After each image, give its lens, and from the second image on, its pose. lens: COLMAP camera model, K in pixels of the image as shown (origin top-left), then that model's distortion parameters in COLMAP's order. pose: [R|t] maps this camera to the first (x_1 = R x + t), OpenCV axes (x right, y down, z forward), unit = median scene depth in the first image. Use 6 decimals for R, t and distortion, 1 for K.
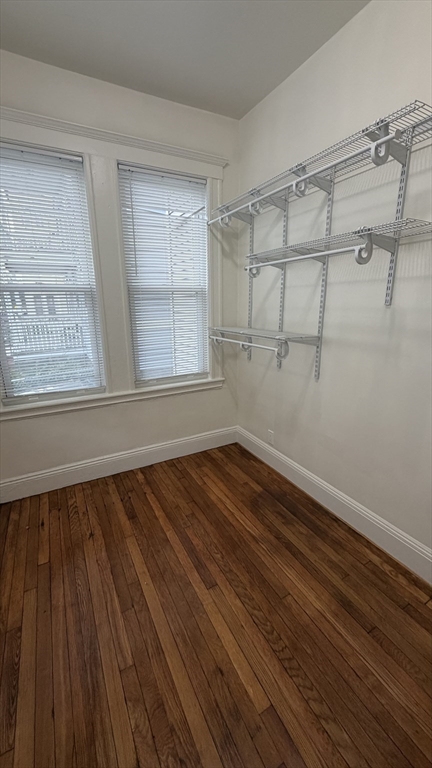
lens RADIAL K [[306.6, 0, 216.3], [0, 306.6, 383.2], [0, 0, 1]] dist [0.001165, 0.000229]
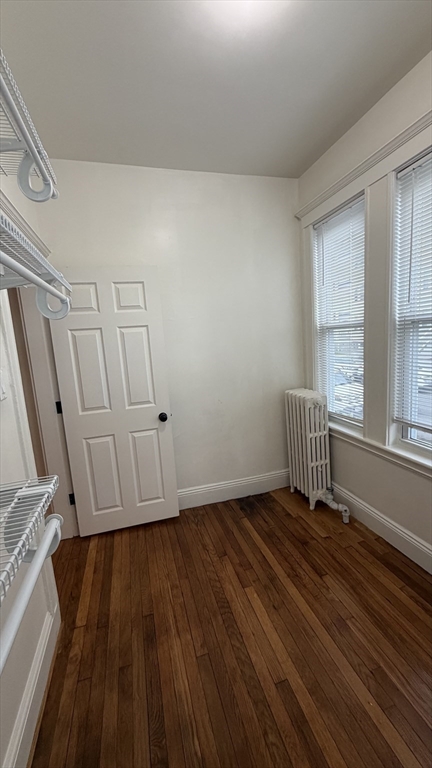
lens RADIAL K [[306.6, 0, 216.5], [0, 306.6, 380.2], [0, 0, 1]] dist [0.001165, 0.000229]
pose [[-0.974264, 0.044018, 0.221068, -0.066152], [0.129545, 0.911942, 0.389332, -0.456599], [-0.184464, 0.407951, -0.894175, 1.526663]]
